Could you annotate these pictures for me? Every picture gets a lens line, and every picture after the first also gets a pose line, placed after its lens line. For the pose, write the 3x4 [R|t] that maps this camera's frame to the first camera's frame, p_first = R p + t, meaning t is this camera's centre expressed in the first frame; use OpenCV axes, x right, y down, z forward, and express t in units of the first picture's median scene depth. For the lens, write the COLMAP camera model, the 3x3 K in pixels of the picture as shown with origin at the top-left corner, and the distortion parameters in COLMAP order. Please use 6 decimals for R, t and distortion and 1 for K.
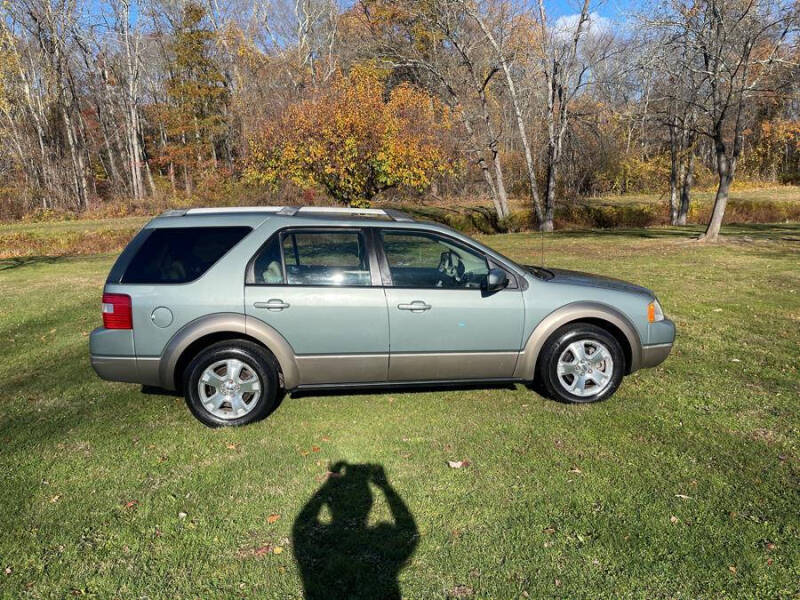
lens RADIAL K [[605.2, 0, 398.3], [0, 605.2, 300.2], [0, 0, 1]] dist [0.079492, -0.113122]
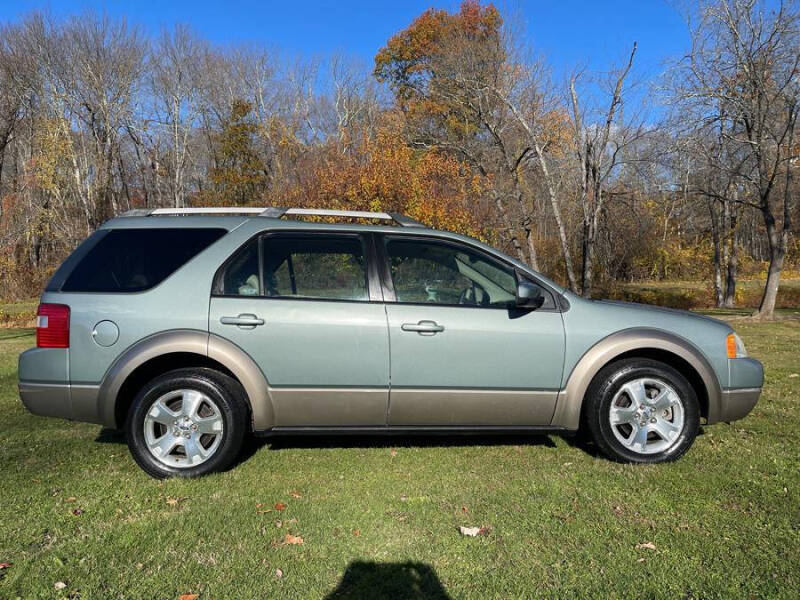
lens RADIAL K [[605.2, 0, 398.3], [0, 605.2, 300.2], [0, 0, 1]] dist [0.079492, -0.113122]
pose [[0.998322, 0.013429, -0.056337, 0.034513], [-0.021522, 0.989107, -0.145614, 0.080332], [0.053768, 0.146582, 0.987736, 0.190912]]
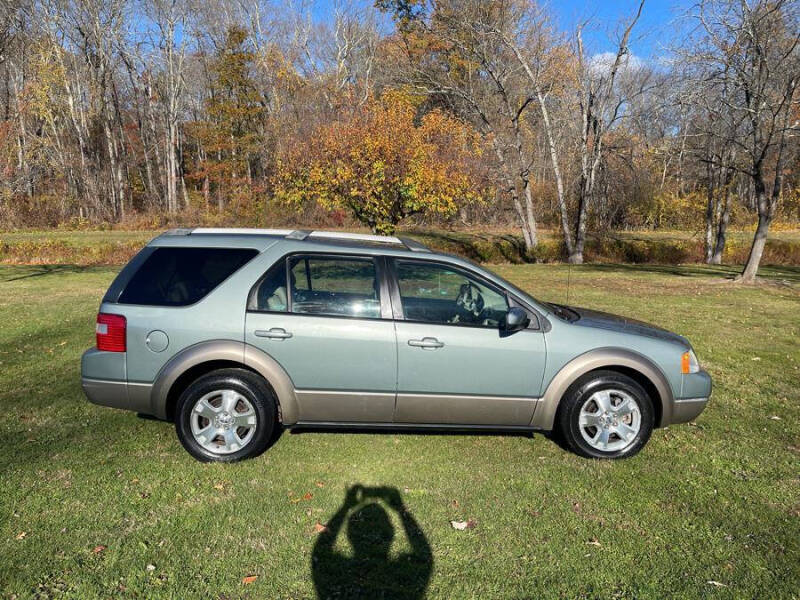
lens RADIAL K [[605.2, 0, 398.3], [0, 605.2, 300.2], [0, 0, 1]] dist [0.079492, -0.113122]
pose [[0.997835, 0.050314, -0.042364, 0.018231], [-0.051893, 0.997965, -0.037048, -0.016886], [0.040414, 0.039166, 0.998415, 0.060771]]
